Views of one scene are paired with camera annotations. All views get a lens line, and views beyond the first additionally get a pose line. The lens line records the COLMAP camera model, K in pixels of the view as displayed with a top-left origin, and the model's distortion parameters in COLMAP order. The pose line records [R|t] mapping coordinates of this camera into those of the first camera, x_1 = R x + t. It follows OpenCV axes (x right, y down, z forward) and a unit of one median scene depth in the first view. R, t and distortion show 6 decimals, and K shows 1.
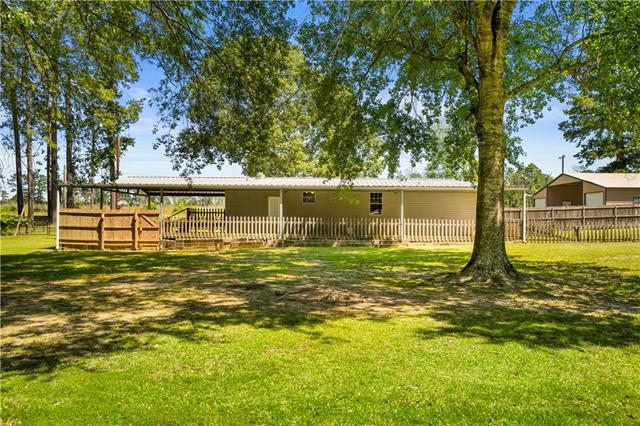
lens RADIAL K [[455.5, 0, 320.8], [0, 455.5, 211.5], [0, 0, 1]] dist [-0.012754, -0.002030]
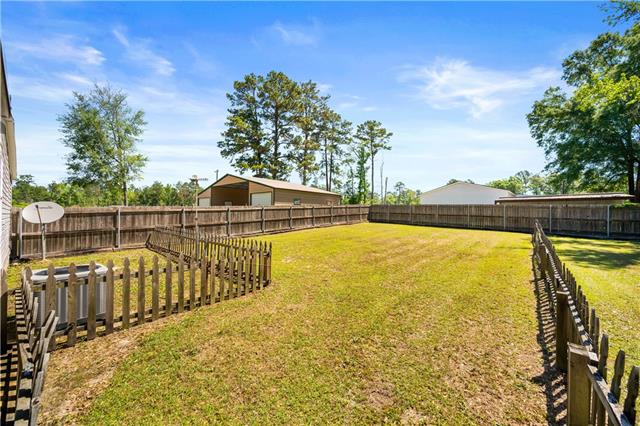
lens RADIAL K [[261.5, 0, 319.8], [0, 261.5, 210.1], [0, 0, 1]] dist [-0.000154, 0.000013]
pose [[0.633705, 0.011650, 0.773487, 0.193622], [-0.013601, 0.999900, -0.003917, -0.002790], [-0.773455, -0.008038, 0.633800, 0.428712]]
